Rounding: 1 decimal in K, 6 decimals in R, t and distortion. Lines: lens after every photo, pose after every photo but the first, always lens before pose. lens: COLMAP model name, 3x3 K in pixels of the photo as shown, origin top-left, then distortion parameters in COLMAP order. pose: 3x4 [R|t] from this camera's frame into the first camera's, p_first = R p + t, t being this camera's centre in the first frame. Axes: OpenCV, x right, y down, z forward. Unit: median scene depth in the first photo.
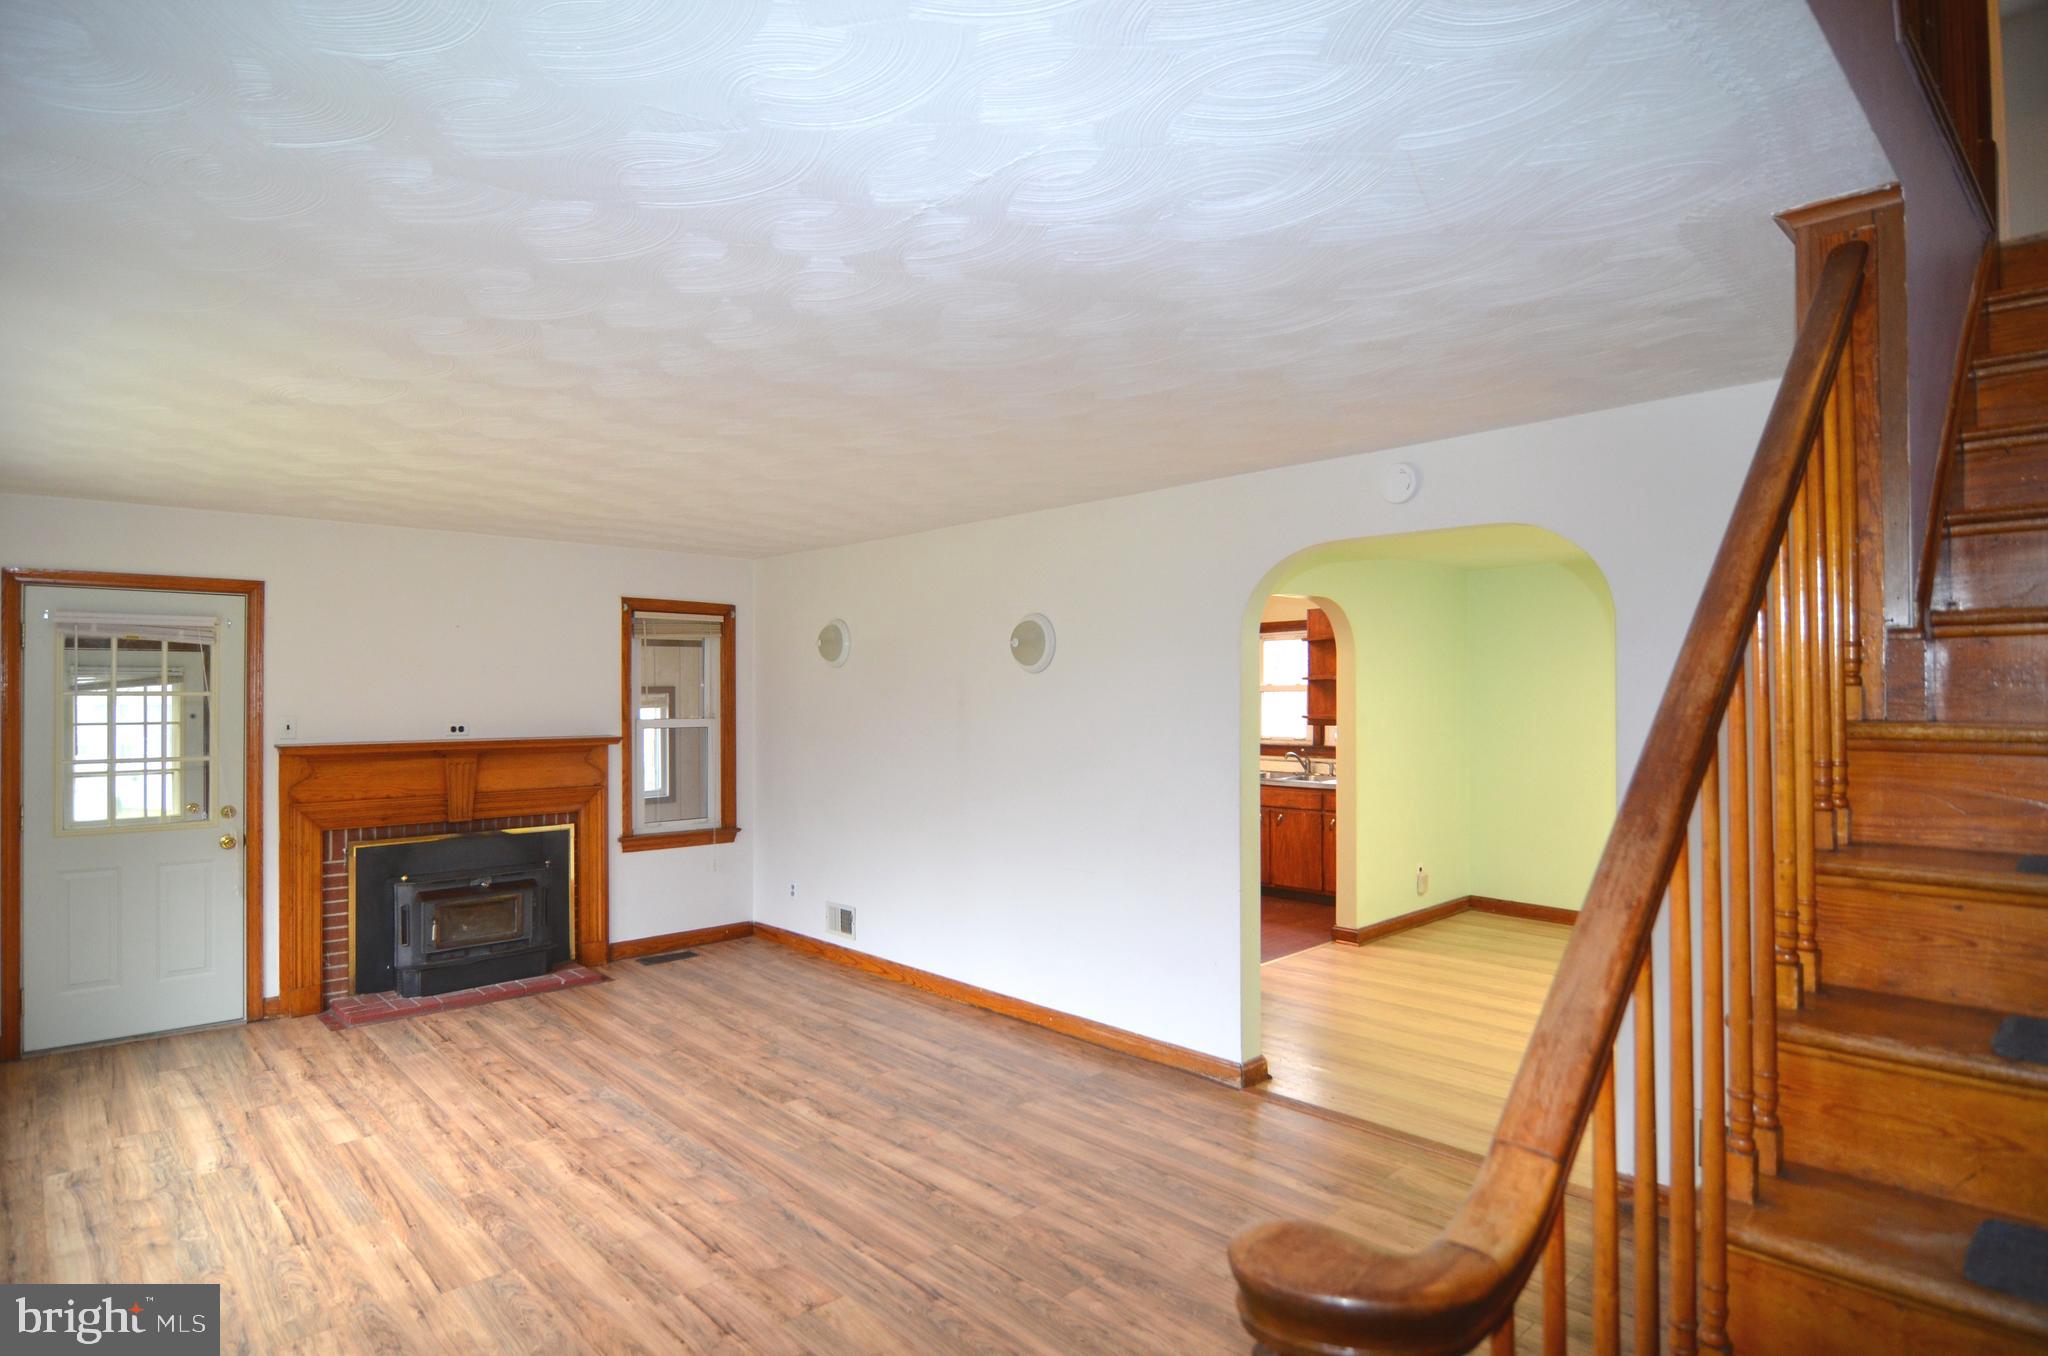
lens RADIAL K [[1087.9, 0, 1017.8], [0, 1087.9, 681.9], [0, 0, 1]] dist [-0.006448, -0.006864]
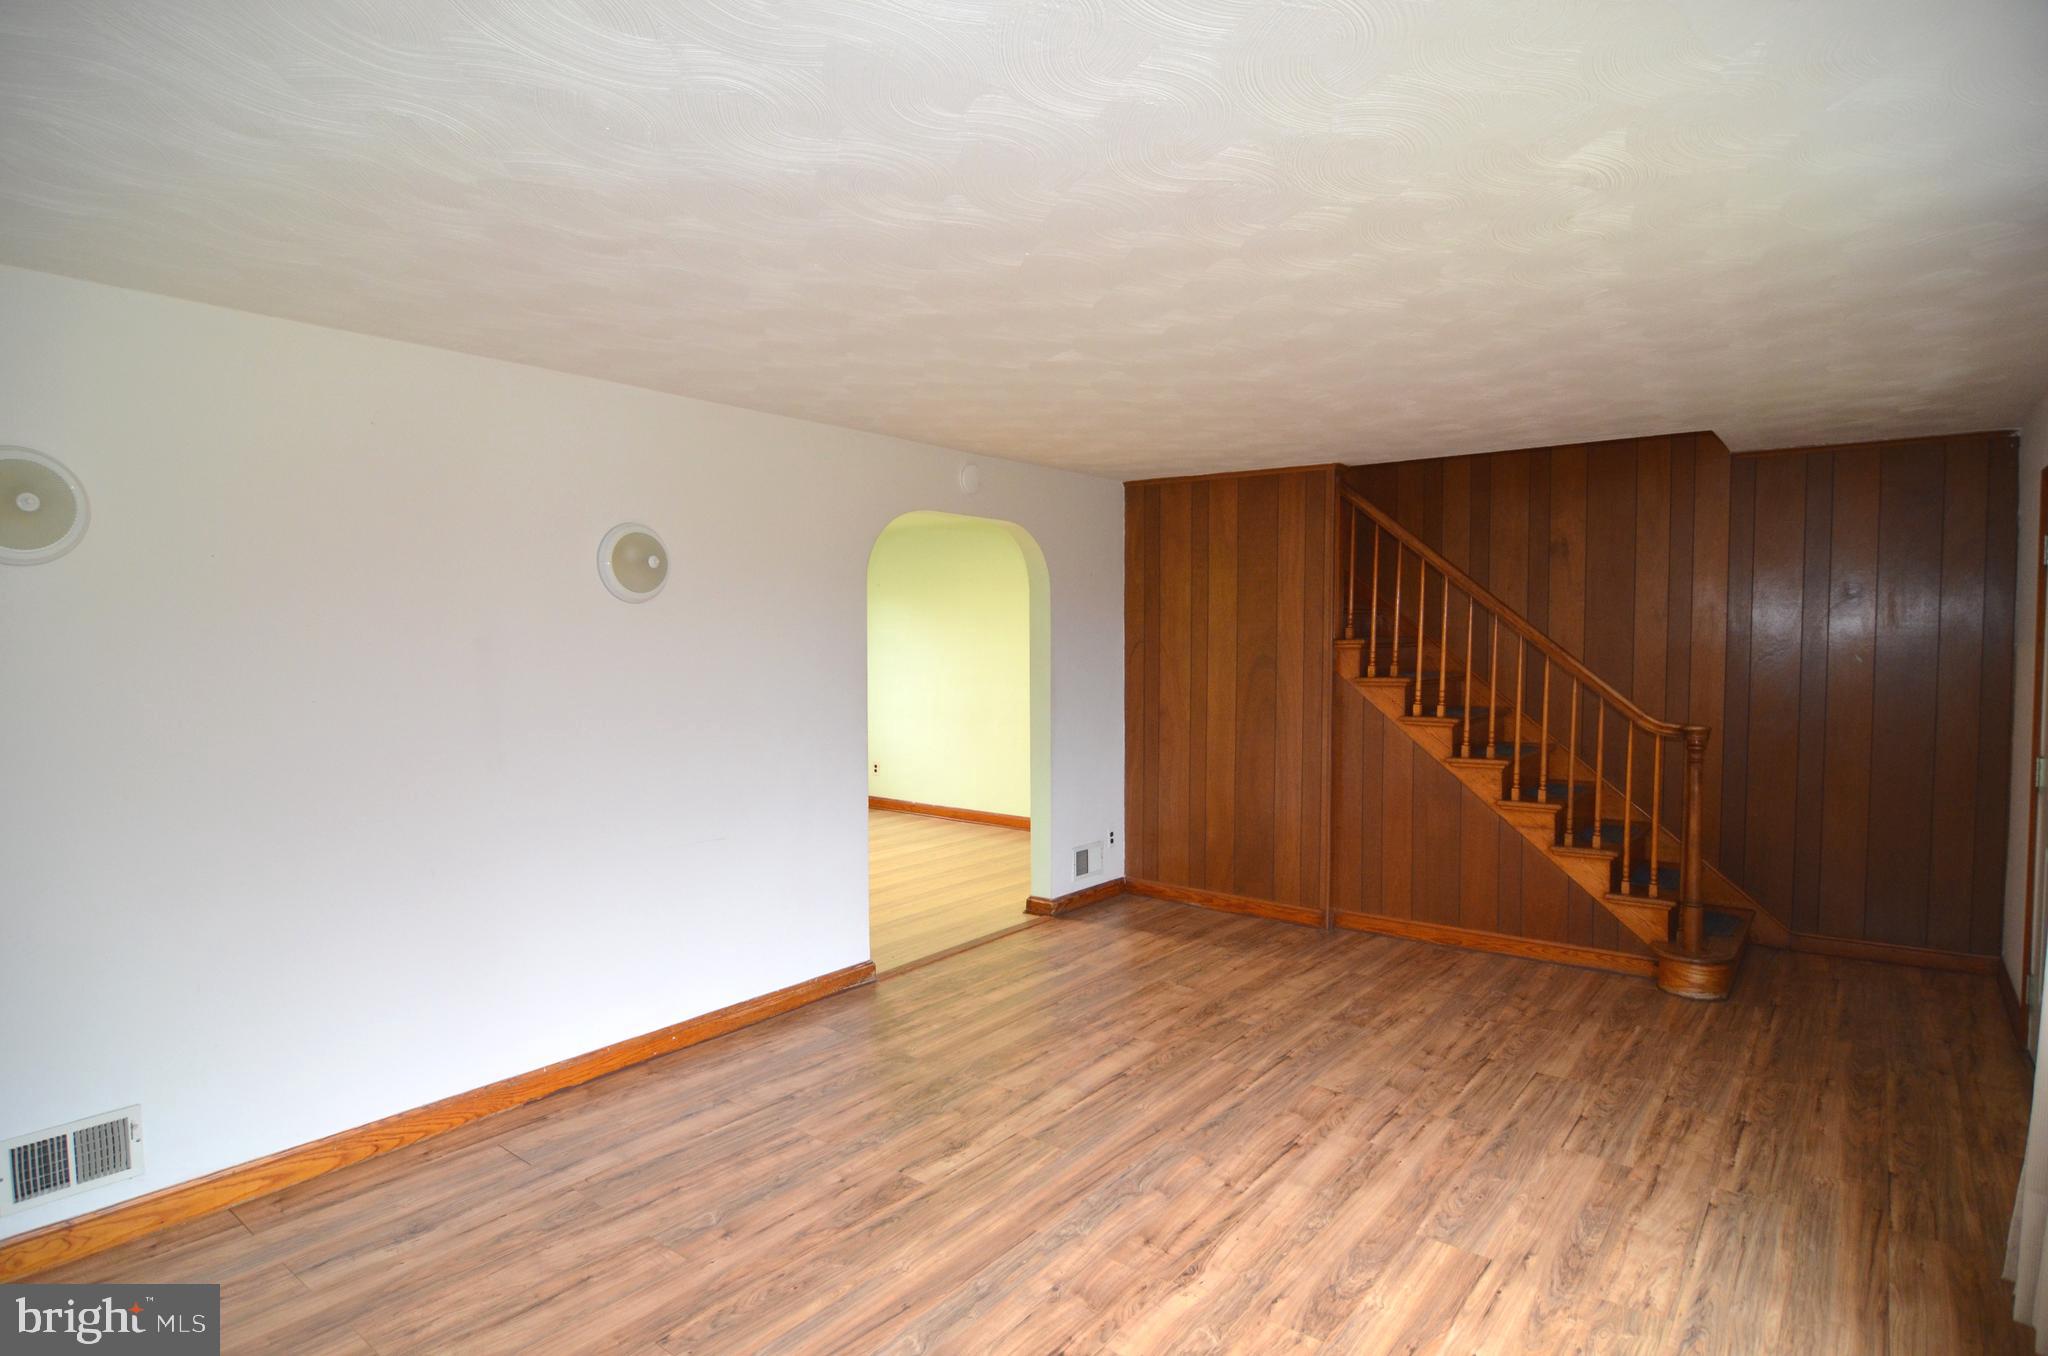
lens RADIAL K [[1087.9, 0, 991.0], [0, 1087.9, 680.1], [0, 0, 1]] dist [-0.006448, -0.006864]
pose [[-0.136053, -0.038671, 0.989947, -1.100948], [-0.006193, 0.999252, 0.038184, 0.021952], [-0.990682, -0.000936, -0.136190, 1.238167]]
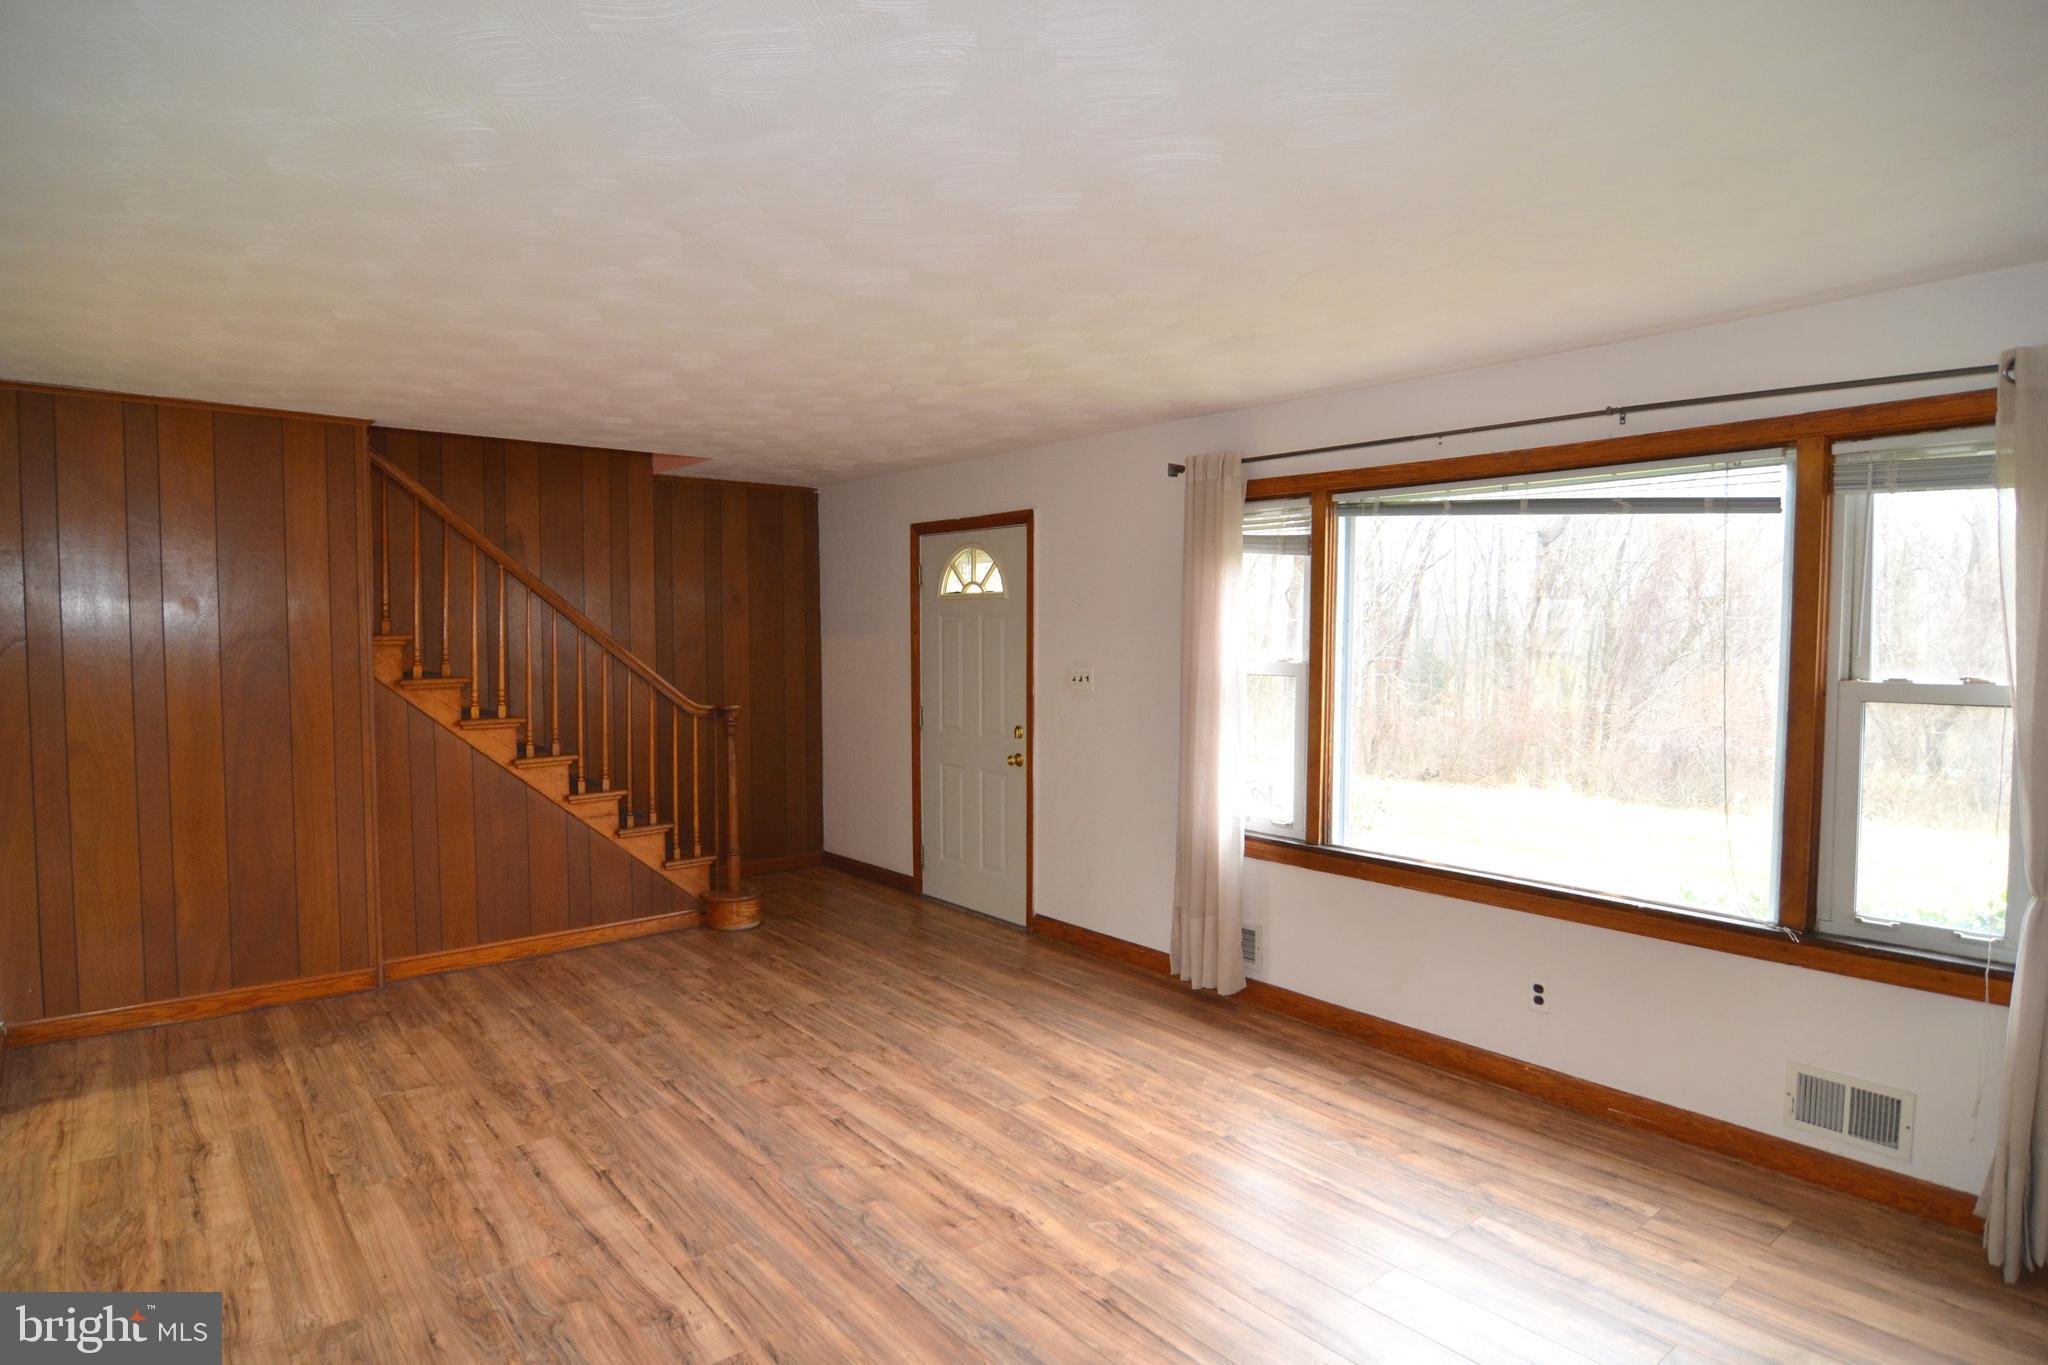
lens RADIAL K [[1133.7, 0, 1029.3], [0, 1133.7, 687.5], [0, 0, 1]] dist [-0.013831, -0.004873]
pose [[-0.997994, -0.000790, 0.063296, -0.470274], [0.001909, 0.999091, 0.042575, 0.027141], [-0.063272, 0.042610, -0.997086, 1.820579]]
